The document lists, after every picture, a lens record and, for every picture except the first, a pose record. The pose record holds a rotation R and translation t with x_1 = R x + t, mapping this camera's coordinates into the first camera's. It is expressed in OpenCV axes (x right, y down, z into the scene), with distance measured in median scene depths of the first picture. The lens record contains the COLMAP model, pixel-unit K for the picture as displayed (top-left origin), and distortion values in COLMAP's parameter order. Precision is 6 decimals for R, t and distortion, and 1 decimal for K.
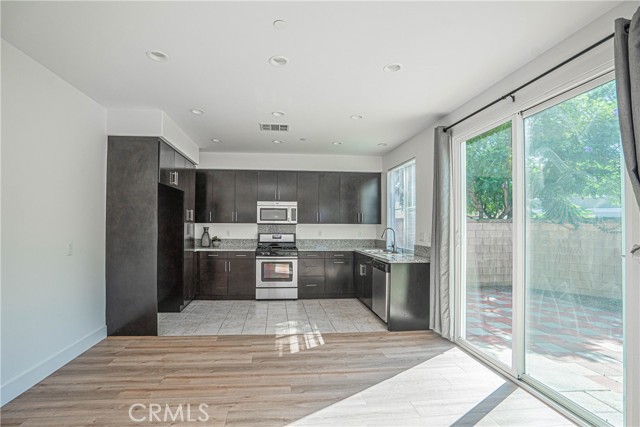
lens RADIAL K [[311.6, 0, 305.7], [0, 311.6, 222.6], [0, 0, 1]] dist [-0.044696, 0.015046]
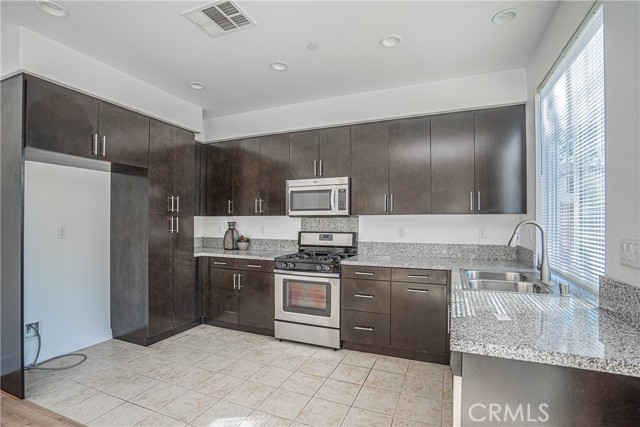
lens RADIAL K [[311.6, 0, 316.3], [0, 311.6, 217.8], [0, 0, 1]] dist [-0.044696, 0.015046]
pose [[0.871915, -0.010805, -0.489539, 0.212599], [0.008517, 0.999940, -0.006902, 0.012334], [0.489584, 0.001848, 0.871954, 0.496230]]
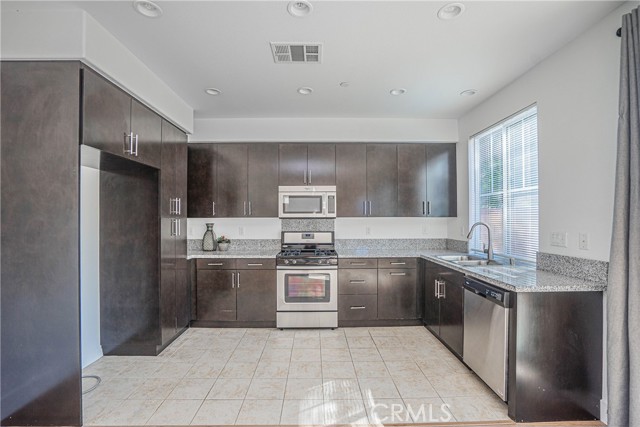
lens RADIAL K [[311.6, 0, 318.7], [0, 311.6, 214.0], [0, 0, 1]] dist [-0.044696, 0.015046]
pose [[0.996769, -0.009291, -0.079786, -0.011393], [0.008837, 0.999943, -0.006034, -0.000232], [0.079838, 0.005309, 0.996794, 0.319596]]
